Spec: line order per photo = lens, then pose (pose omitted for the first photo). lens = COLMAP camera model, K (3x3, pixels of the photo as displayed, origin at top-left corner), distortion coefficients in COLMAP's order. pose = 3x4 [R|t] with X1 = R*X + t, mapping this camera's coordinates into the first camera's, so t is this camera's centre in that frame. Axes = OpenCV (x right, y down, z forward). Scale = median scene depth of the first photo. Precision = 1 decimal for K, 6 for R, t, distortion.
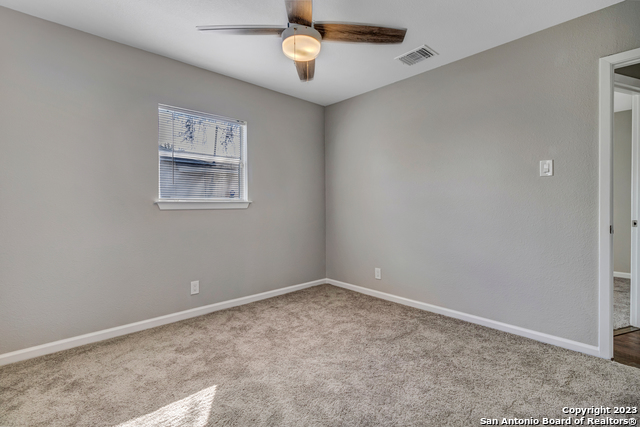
lens RADIAL K [[304.3, 0, 319.3], [0, 304.3, 205.7], [0, 0, 1]] dist [0.002853, 0.000489]
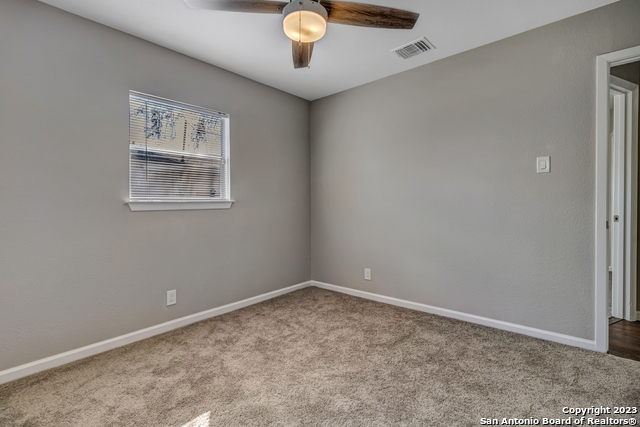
lens RADIAL K [[302.0, 0, 322.7], [0, 302.0, 204.8], [0, 0, 1]] dist [0.001371, 0.000165]
pose [[0.993782, -0.008869, 0.110993, -0.088140], [0.009106, 0.999957, -0.001628, 0.002663], [-0.110974, 0.002628, 0.993820, 0.093963]]
